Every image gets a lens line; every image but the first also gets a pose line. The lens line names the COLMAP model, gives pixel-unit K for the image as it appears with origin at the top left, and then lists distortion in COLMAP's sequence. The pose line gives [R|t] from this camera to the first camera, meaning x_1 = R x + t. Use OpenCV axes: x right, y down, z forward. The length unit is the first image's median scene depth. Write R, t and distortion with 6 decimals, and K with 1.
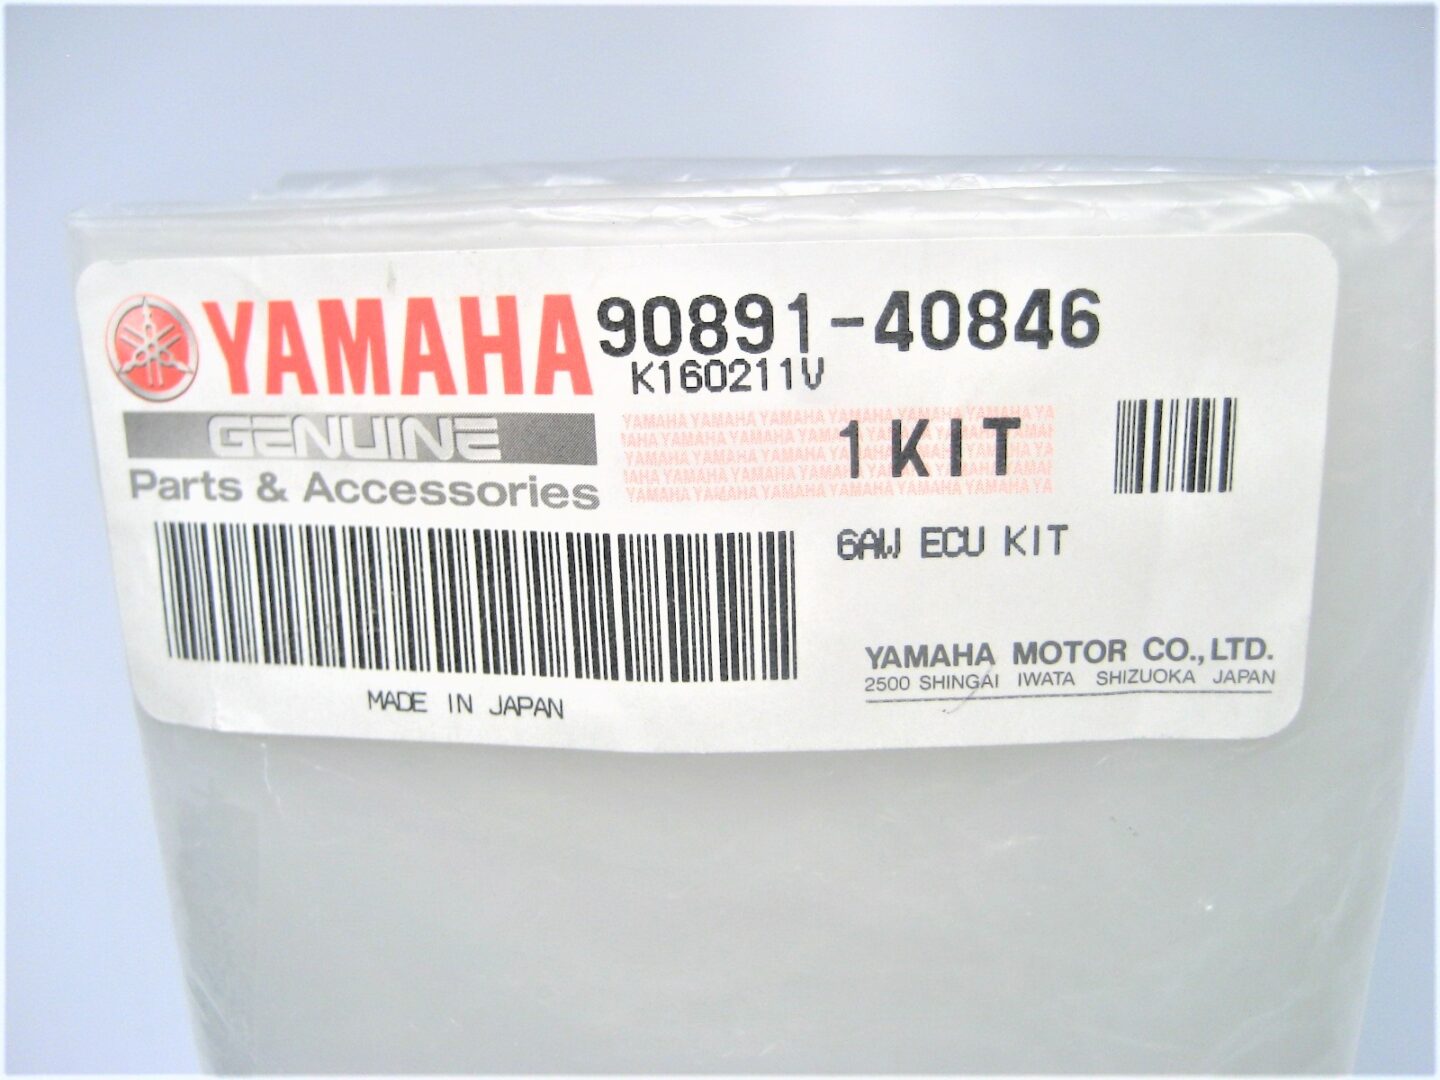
lens RADIAL K [[1488.6, 0, 722.3], [0, 1488.6, 538.2], [0, 0, 1]] dist [-0.125860, 0.000000]
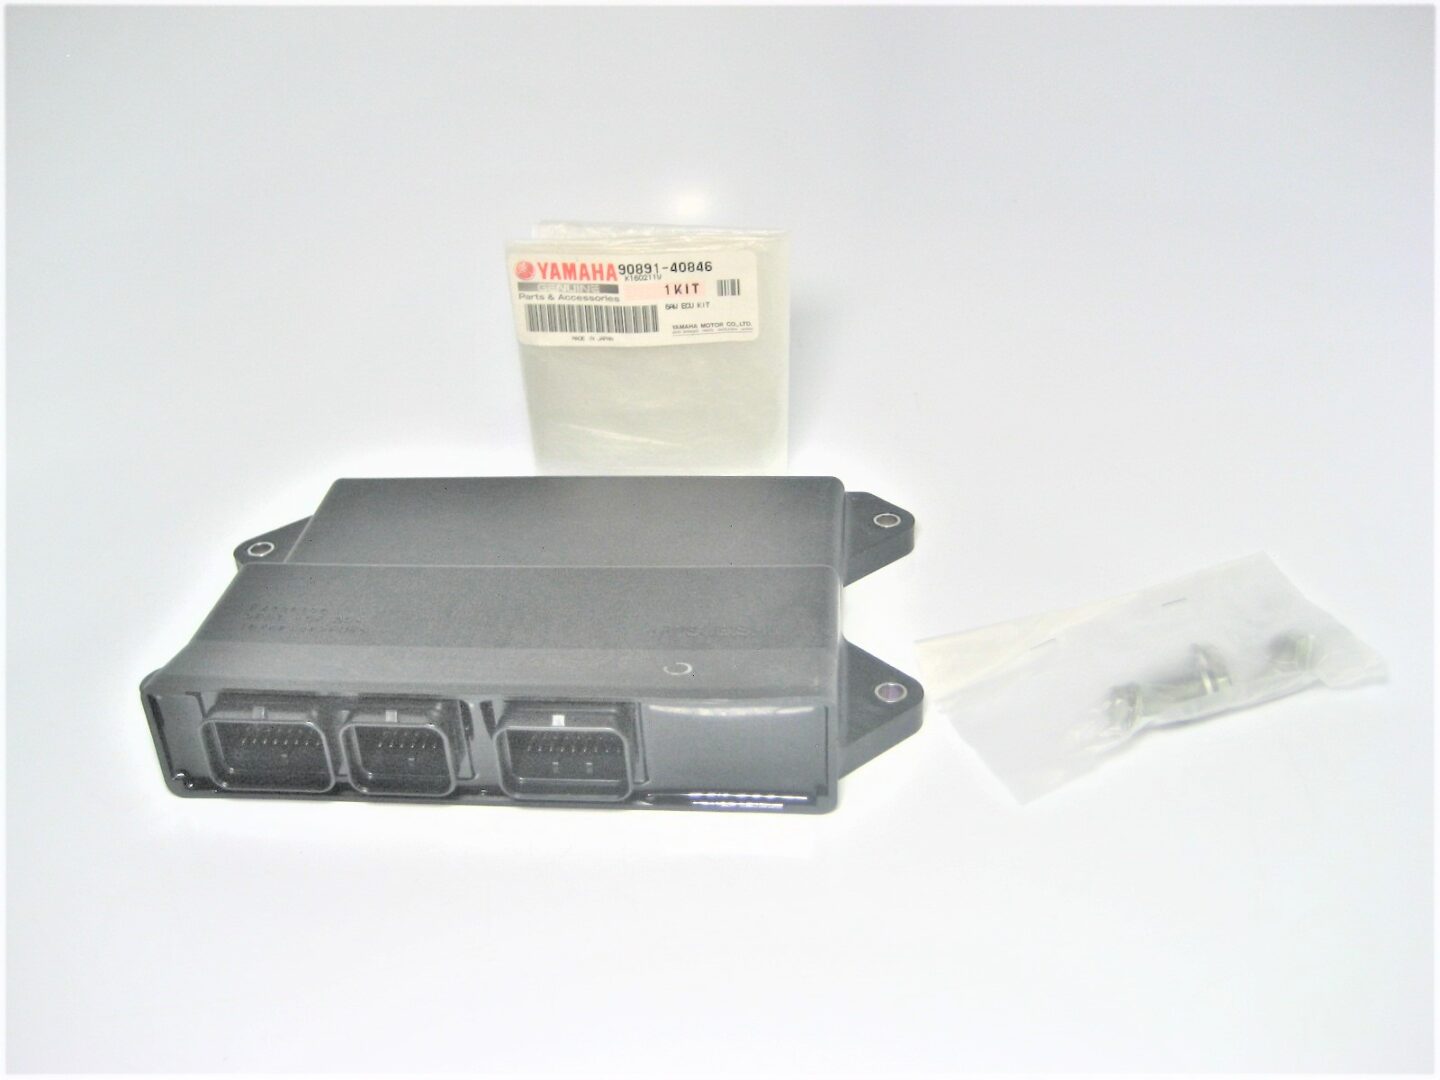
lens RADIAL K [[1488.6, 0, 721.1], [0, 1488.6, 540.2], [0, 0, 1]] dist [-0.125860, 0.000000]
pose [[0.998062, -0.042504, 0.045443, 0.000957], [0.025914, 0.947921, 0.317448, -0.856496], [-0.056569, -0.315655, 0.947186, -4.148222]]
